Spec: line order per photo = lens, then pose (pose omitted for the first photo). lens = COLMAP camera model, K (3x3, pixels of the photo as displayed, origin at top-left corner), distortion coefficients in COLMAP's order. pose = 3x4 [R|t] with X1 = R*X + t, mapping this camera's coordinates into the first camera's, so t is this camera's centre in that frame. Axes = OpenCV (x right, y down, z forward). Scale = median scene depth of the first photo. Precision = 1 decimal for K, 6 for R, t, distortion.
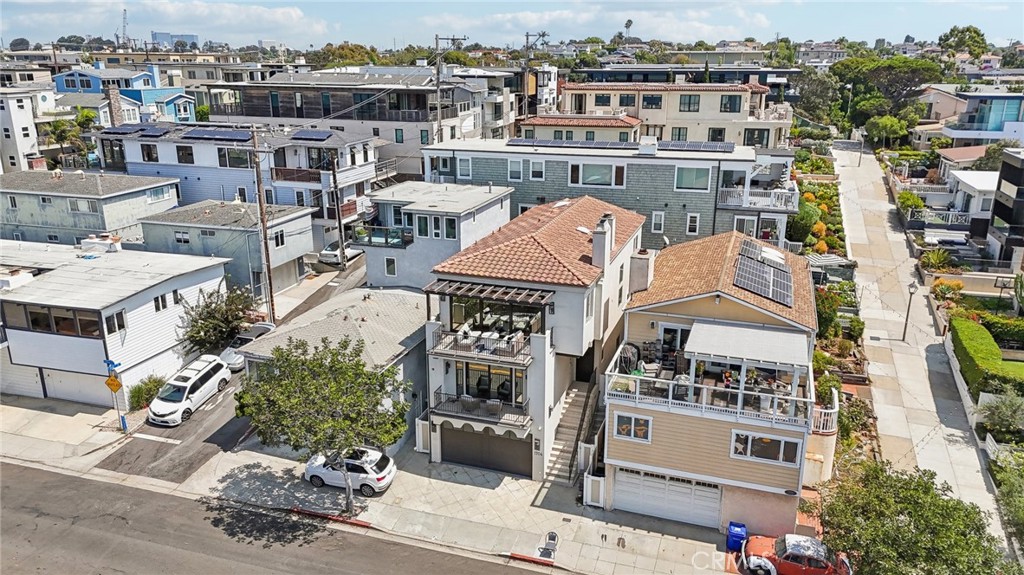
lens RADIAL K [[757.7, 0, 512.0], [0, 757.7, 287.5], [0, 0, 1]] dist [0.089307, -0.087649]
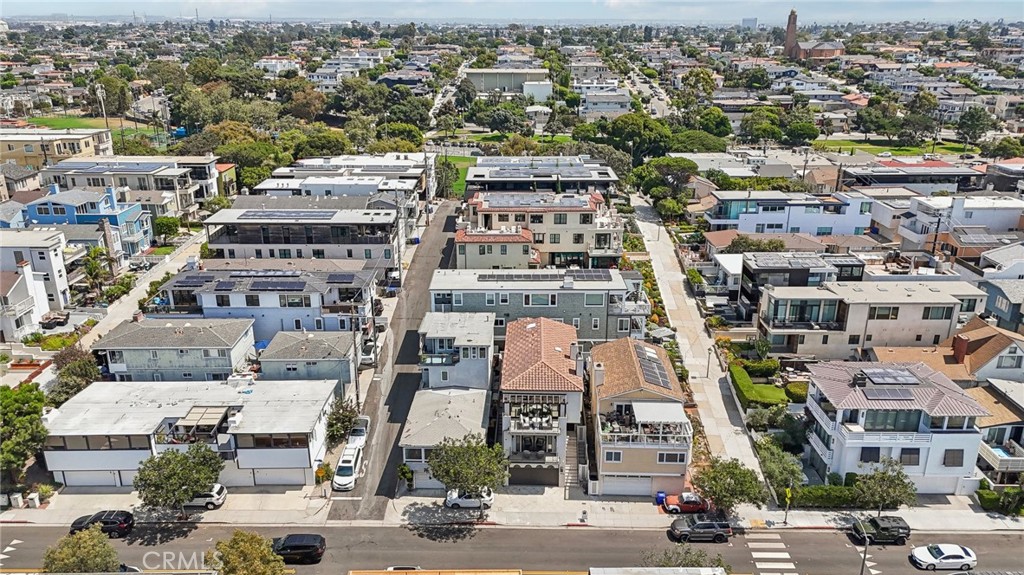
lens RADIAL K [[757.7, 0, 512.0], [0, 757.7, 287.5], [0, 0, 1]] dist [0.089307, -0.087649]
pose [[0.956469, -0.098616, 0.274668, -0.501289], [0.088267, 0.994850, 0.049820, -0.322680], [-0.278166, -0.023407, 0.960248, -0.747010]]
